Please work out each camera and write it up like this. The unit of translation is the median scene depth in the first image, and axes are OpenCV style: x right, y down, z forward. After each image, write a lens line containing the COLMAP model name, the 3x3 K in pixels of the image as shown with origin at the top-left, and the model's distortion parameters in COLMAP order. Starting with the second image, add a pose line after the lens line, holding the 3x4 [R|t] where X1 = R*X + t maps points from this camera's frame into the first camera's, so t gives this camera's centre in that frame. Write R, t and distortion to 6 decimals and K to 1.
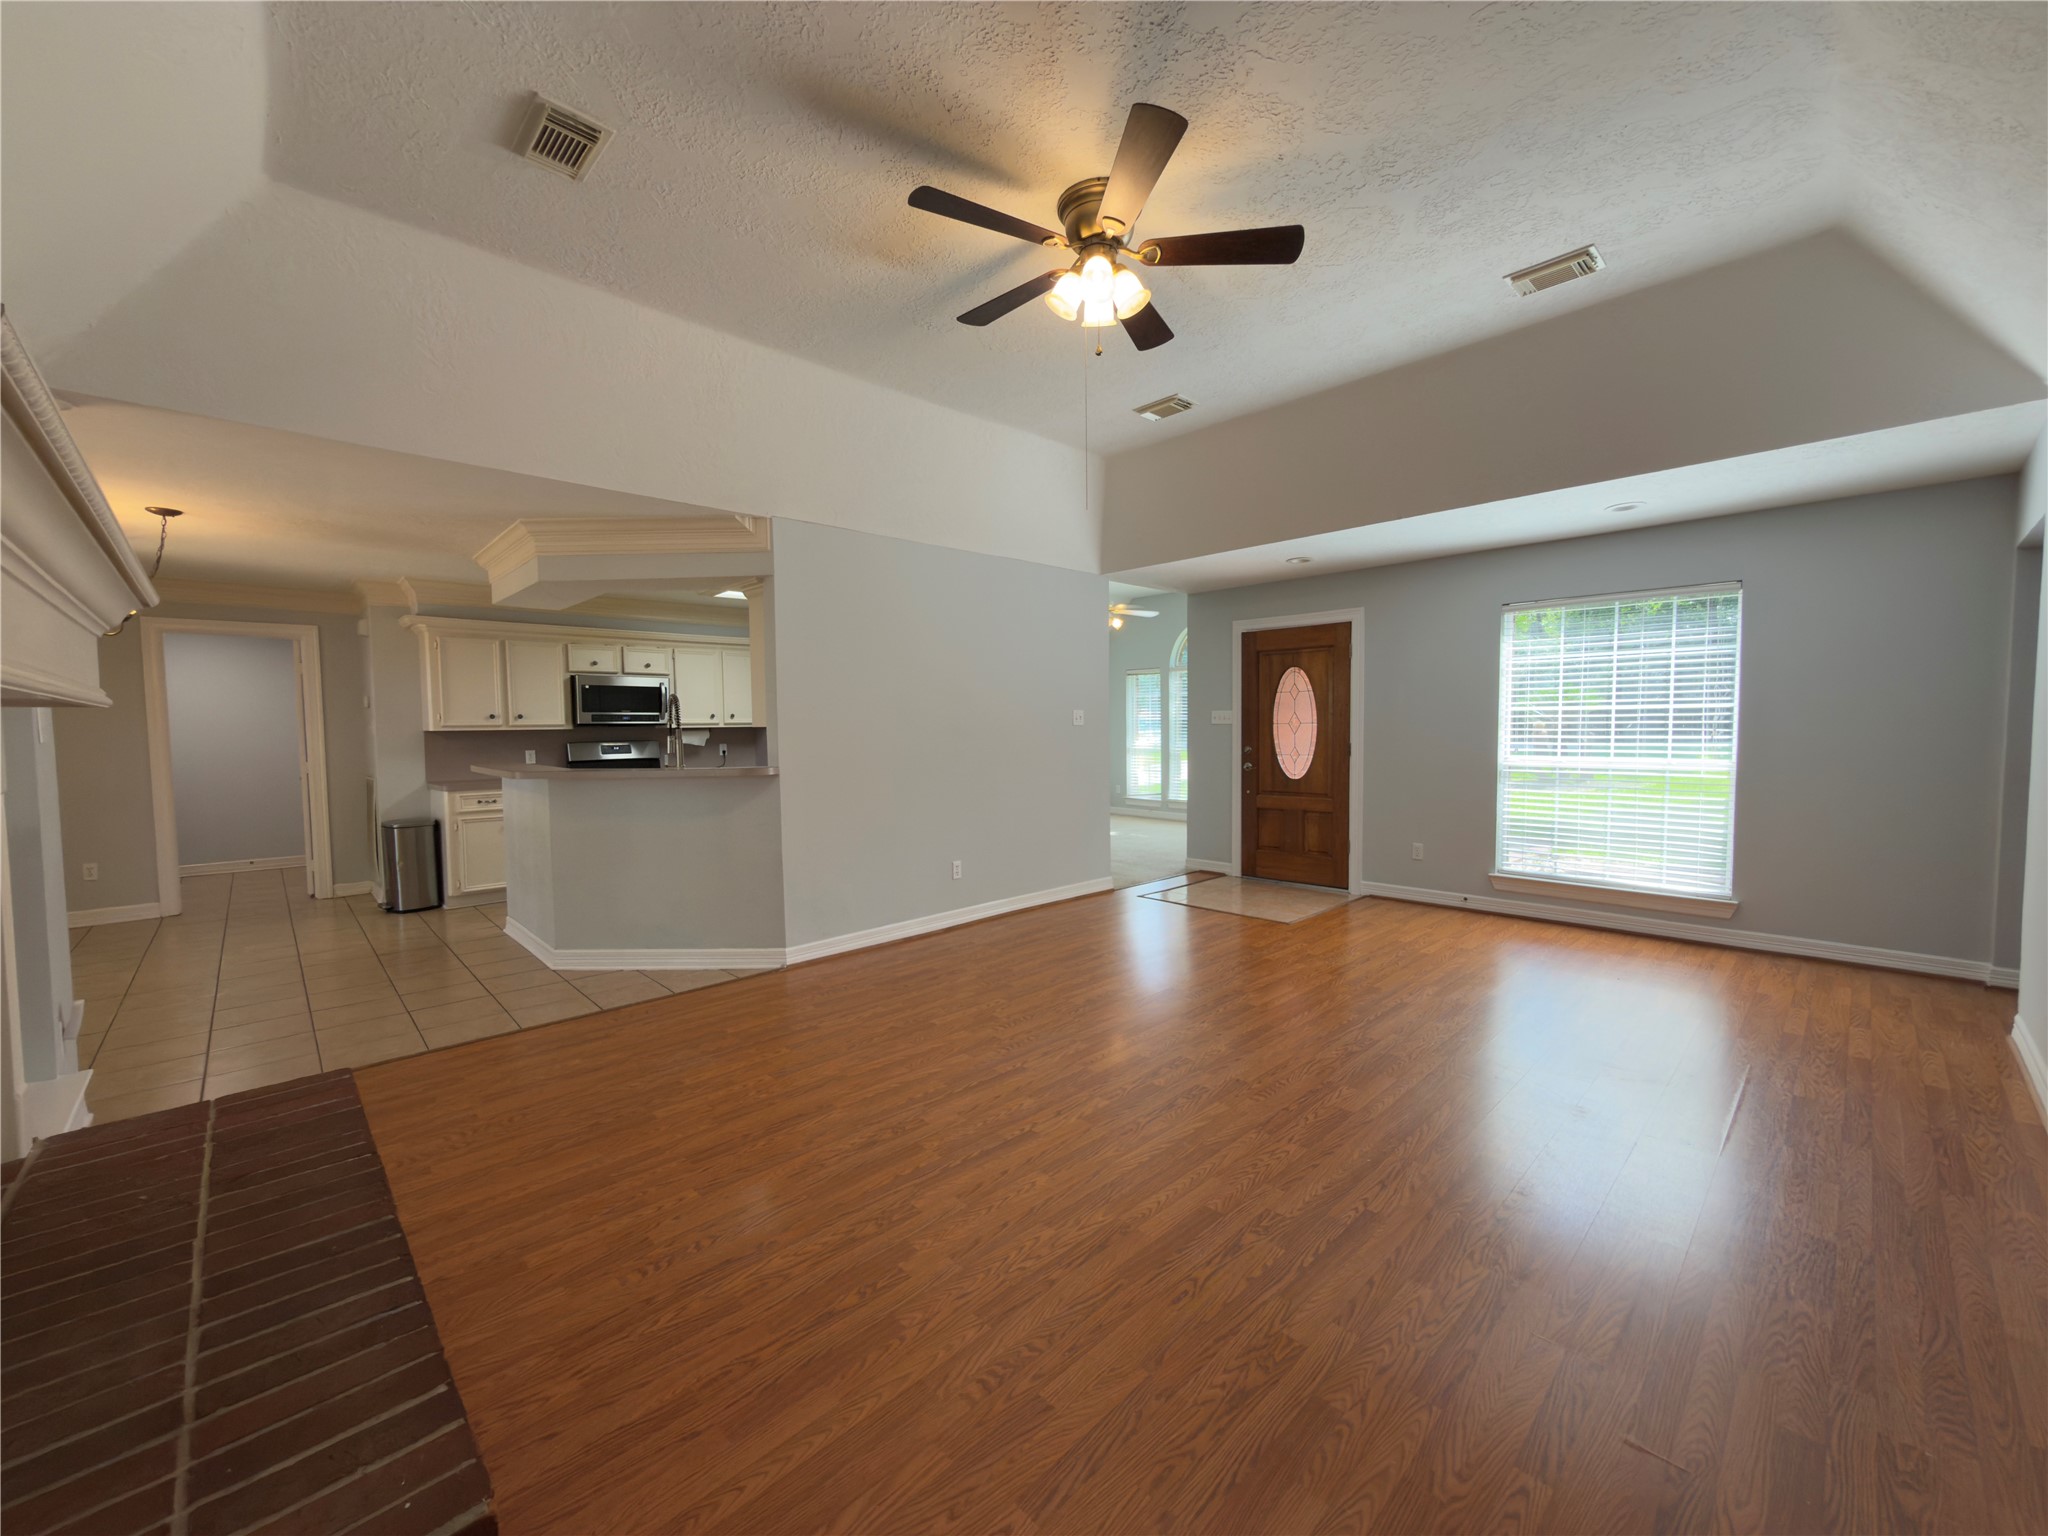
lens RADIAL K [[816.8, 0, 1036.3], [0, 816.8, 771.2], [0, 0, 1]] dist [-0.001189, -0.000108]
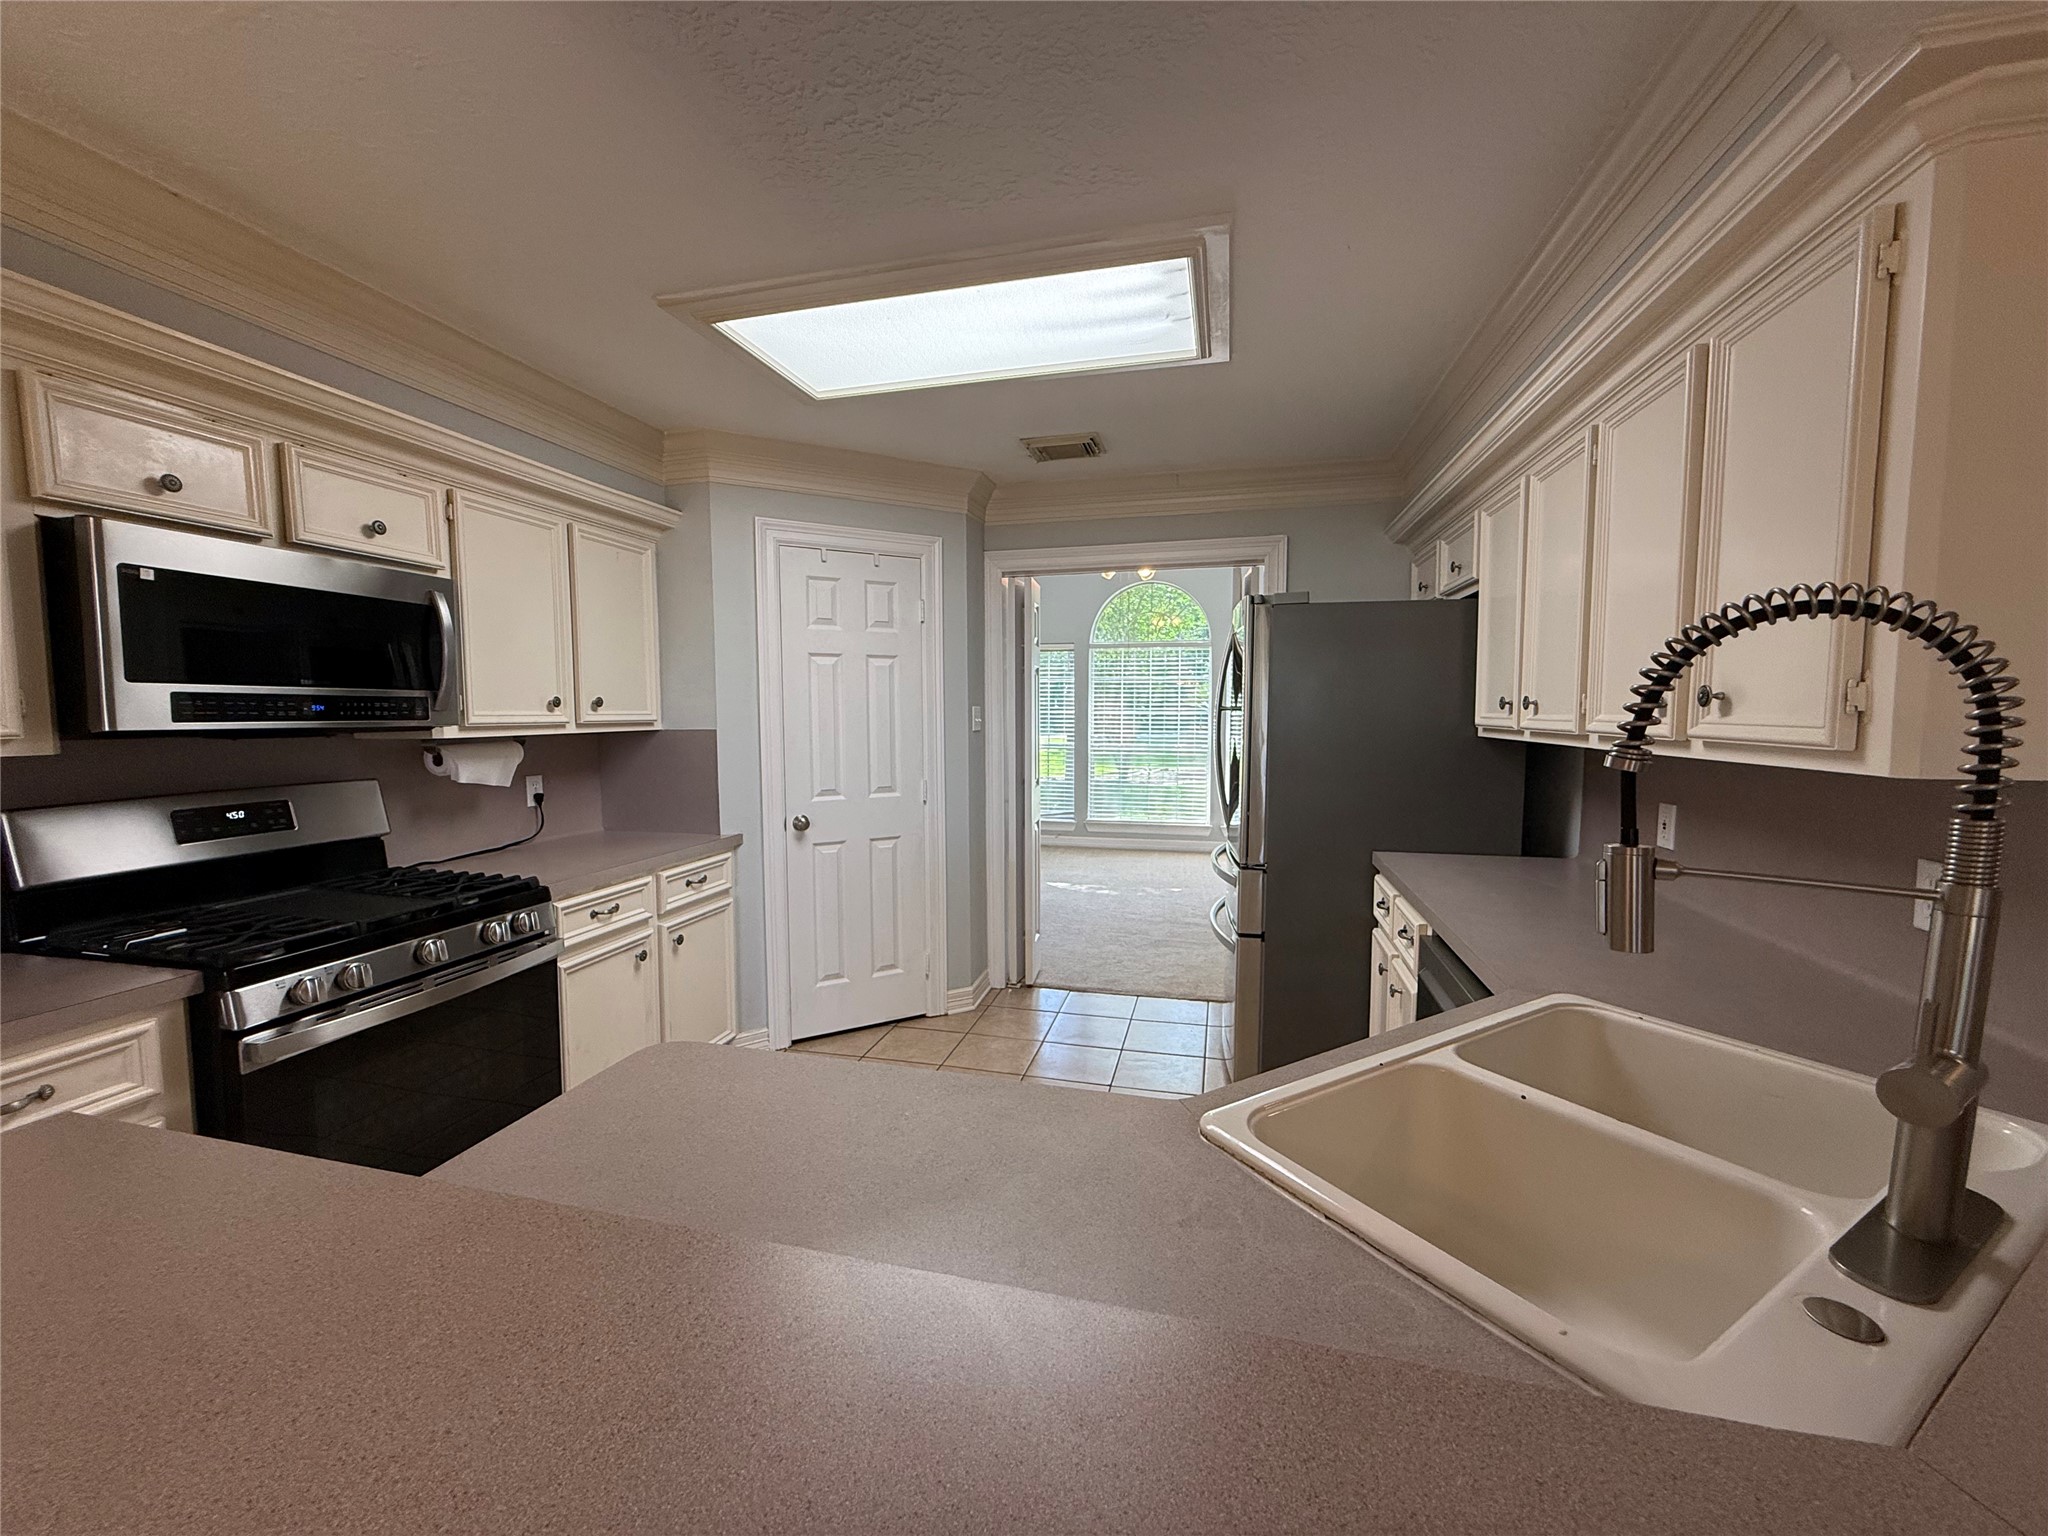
lens RADIAL K [[816.8, 0, 1022.2], [0, 816.8, 772.2], [0, 0, 1]] dist [-0.001189, -0.000108]
pose [[0.850714, -0.034654, 0.524486, -0.410876], [0.028487, 0.999398, 0.019827, -0.039148], [-0.524857, -0.001926, 0.851188, 0.594784]]
